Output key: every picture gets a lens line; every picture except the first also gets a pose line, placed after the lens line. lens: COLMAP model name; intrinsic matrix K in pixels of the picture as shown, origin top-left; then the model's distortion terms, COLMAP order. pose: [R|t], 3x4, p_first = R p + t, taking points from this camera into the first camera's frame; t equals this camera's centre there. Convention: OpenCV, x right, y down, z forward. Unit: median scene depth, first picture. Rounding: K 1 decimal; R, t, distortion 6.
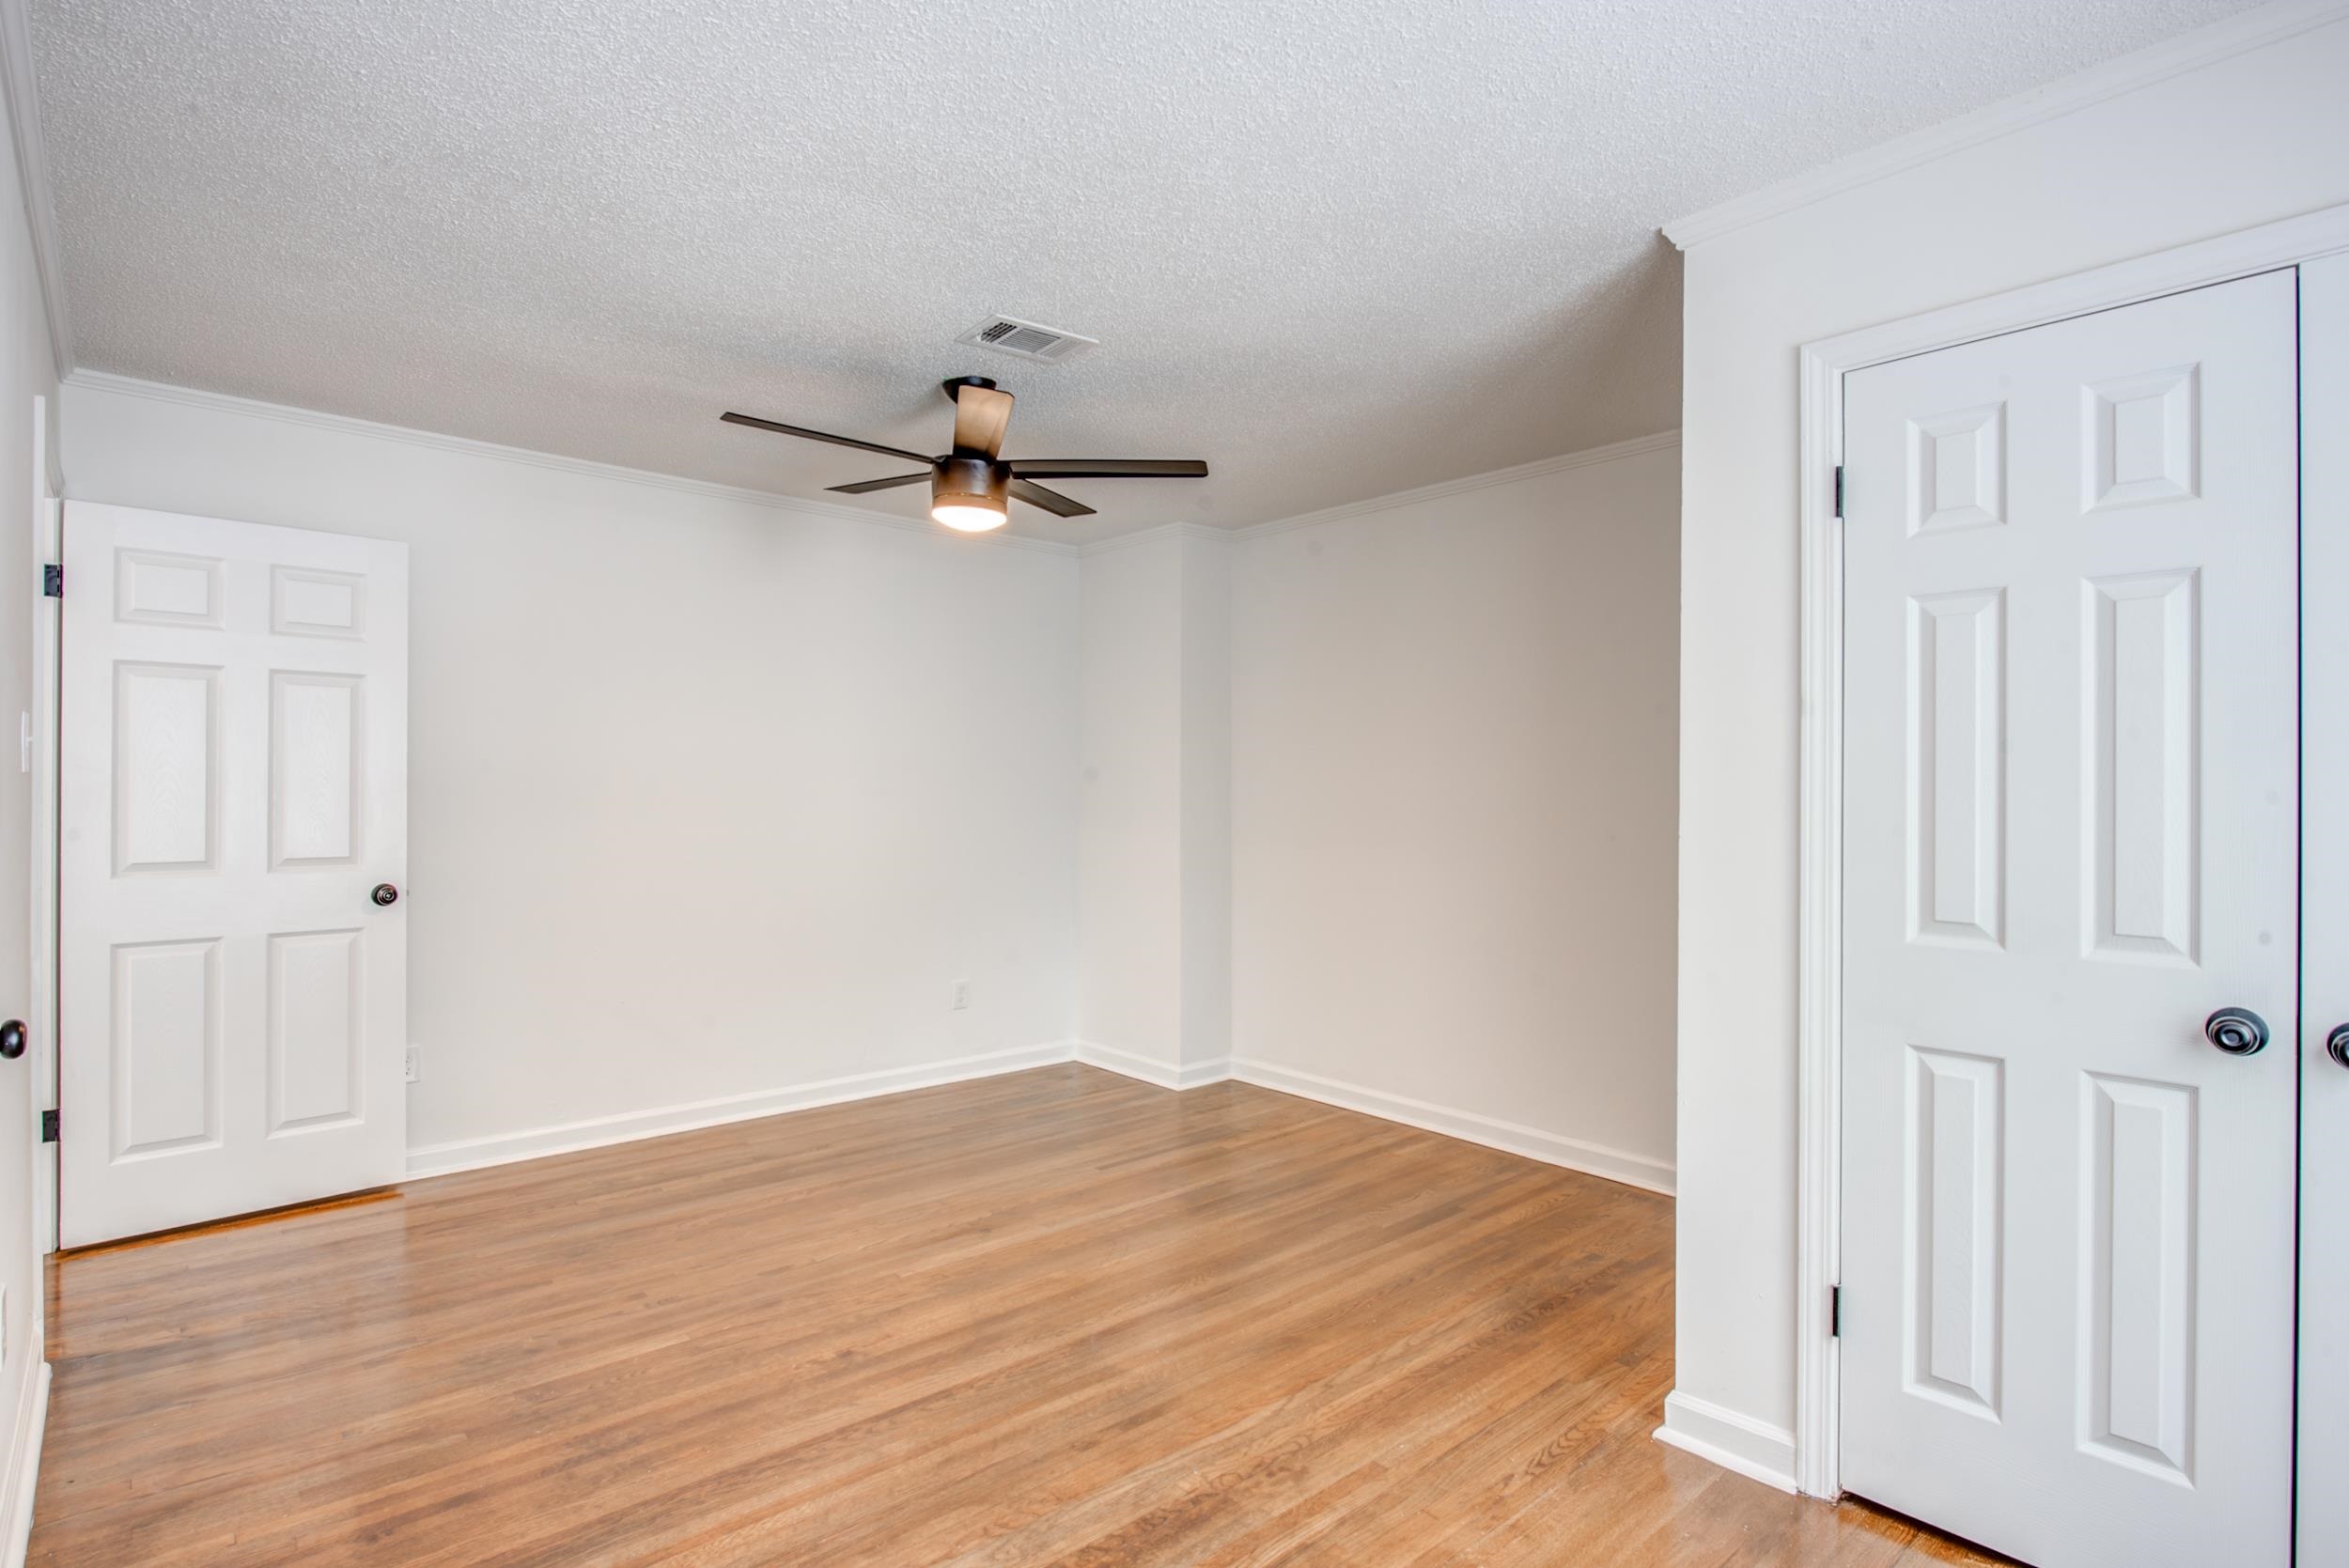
lens RADIAL K [[1169.6, 0, 1177.7], [0, 1169.6, 786.0], [0, 0, 1]] dist [-0.003523, -0.000513]
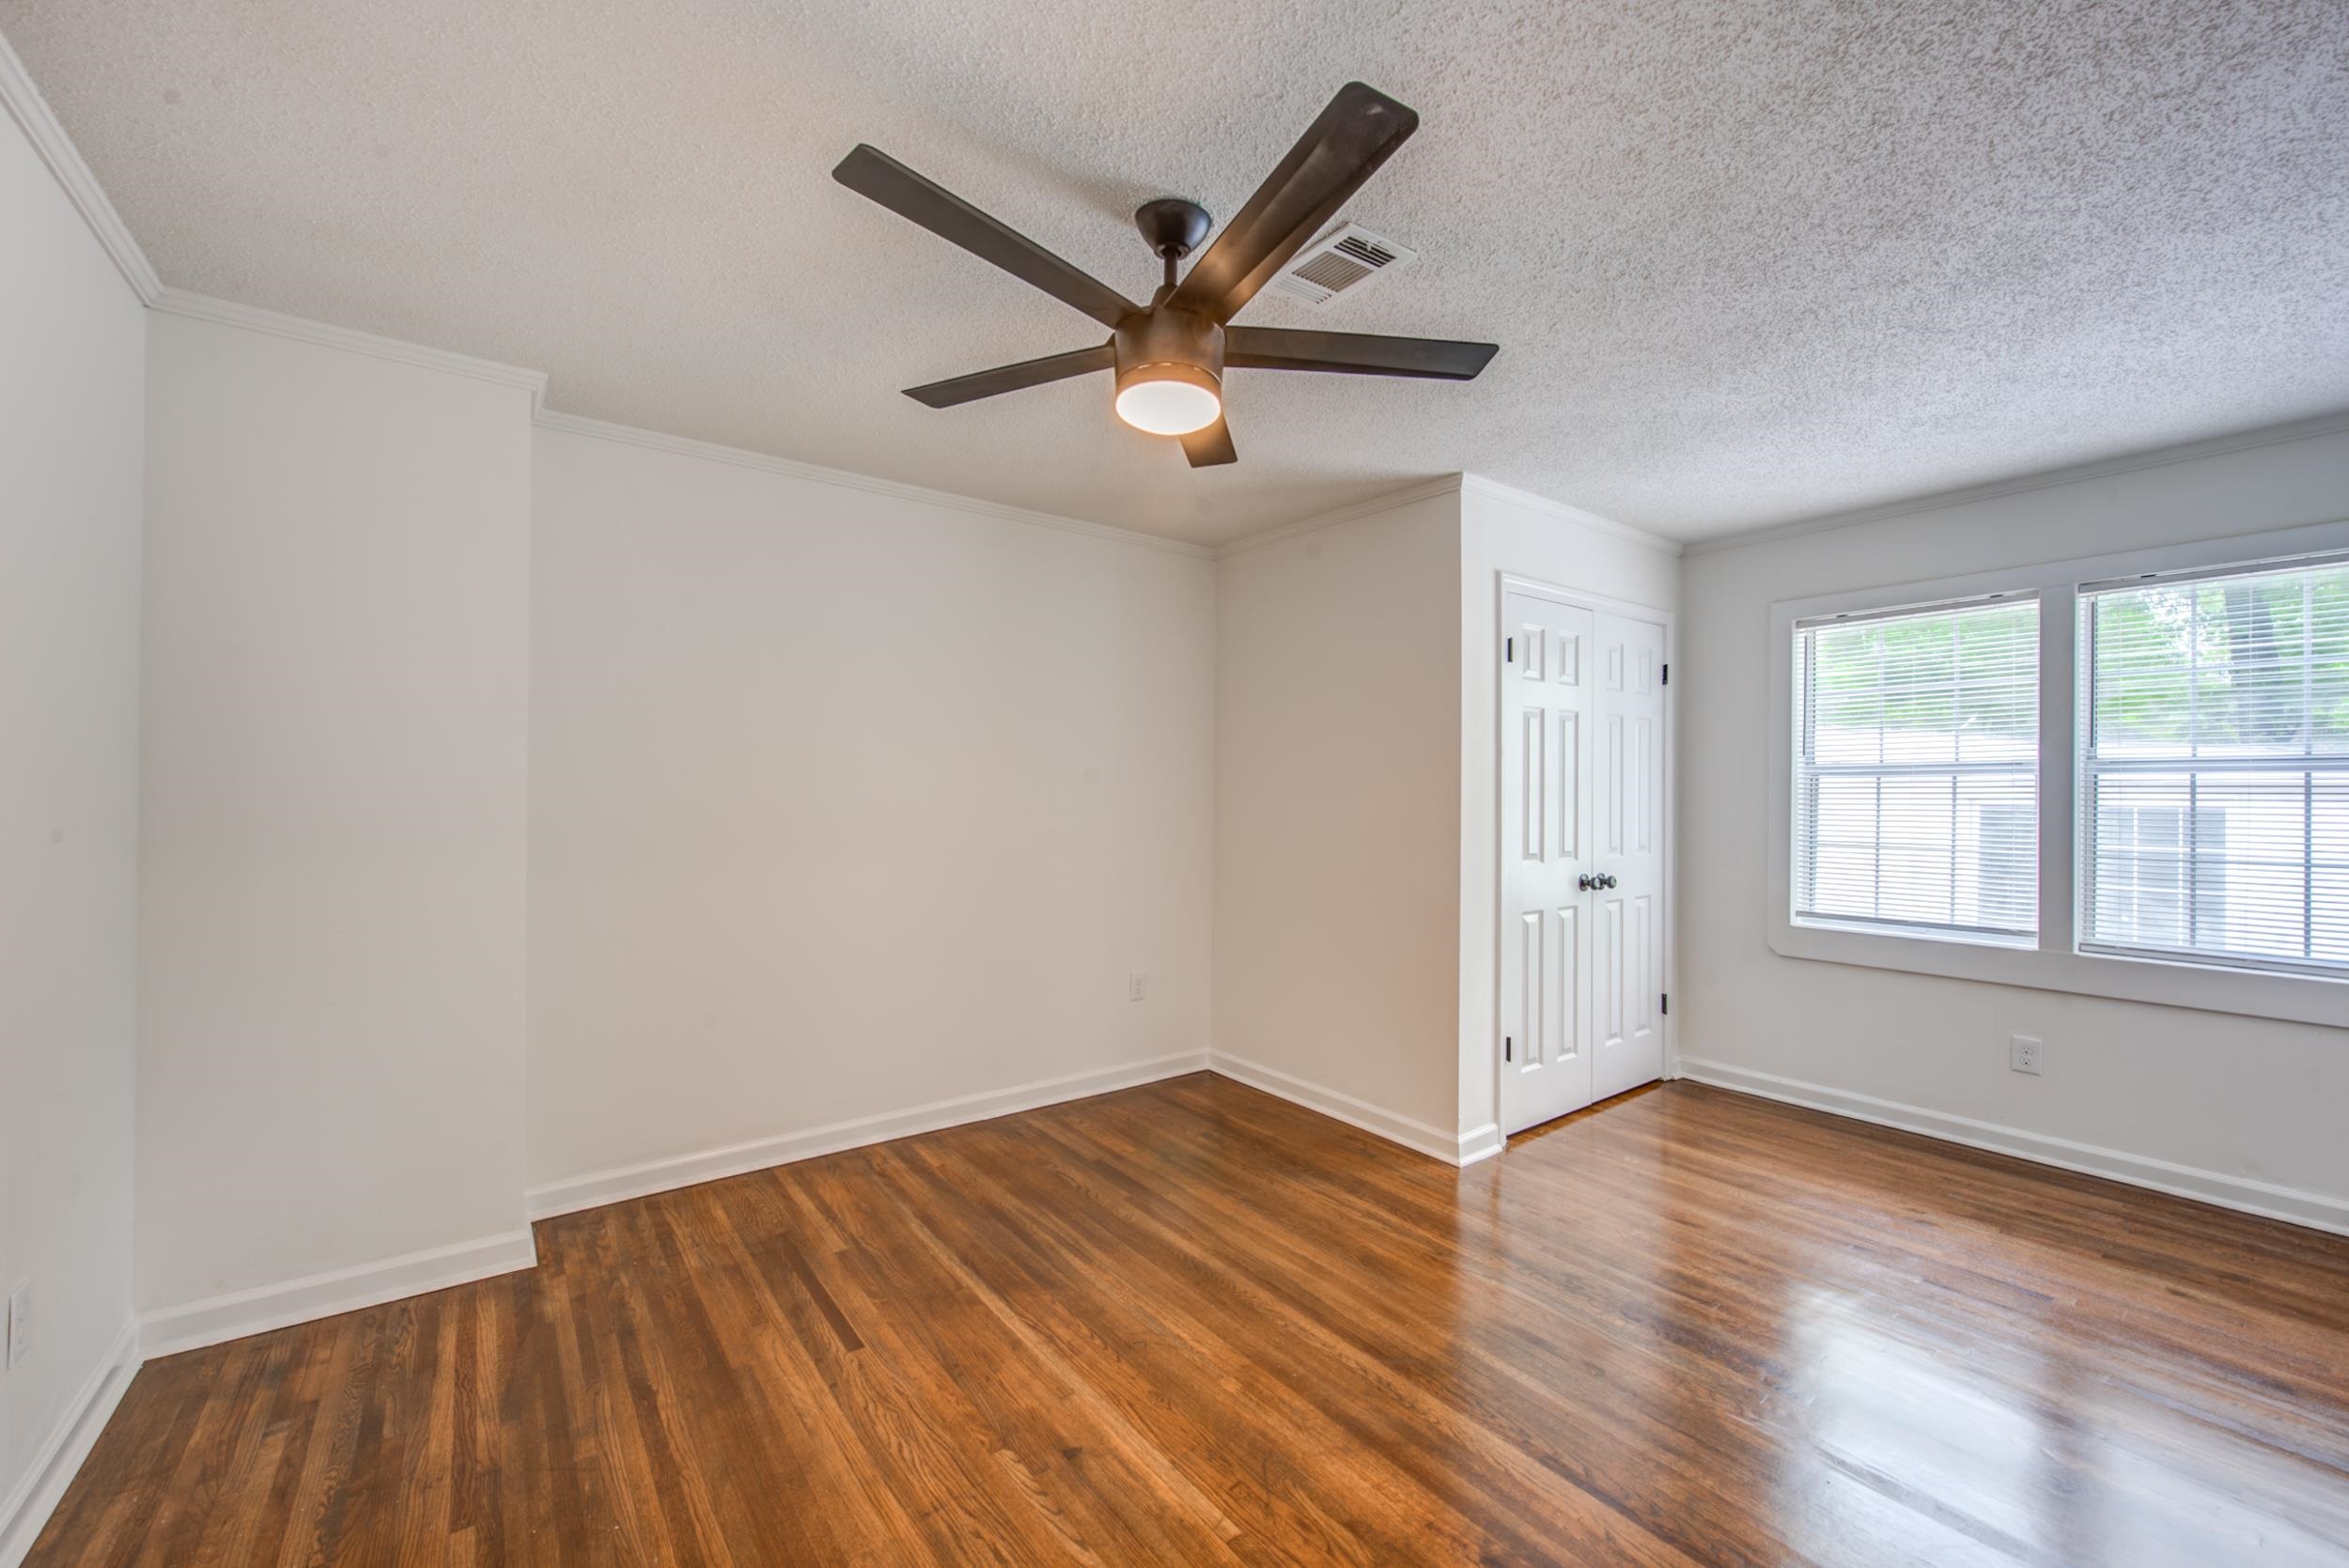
lens RADIAL K [[937.4, 0, 1177.3], [0, 937.4, 785.2], [0, 0, 1]] dist [0.011093, 0.000074]
pose [[0.078644, 0.001867, 0.996901, -0.847051], [-0.012960, 0.999916, -0.000850, -0.004543], [-0.996819, -0.012853, 0.078661, 1.092110]]
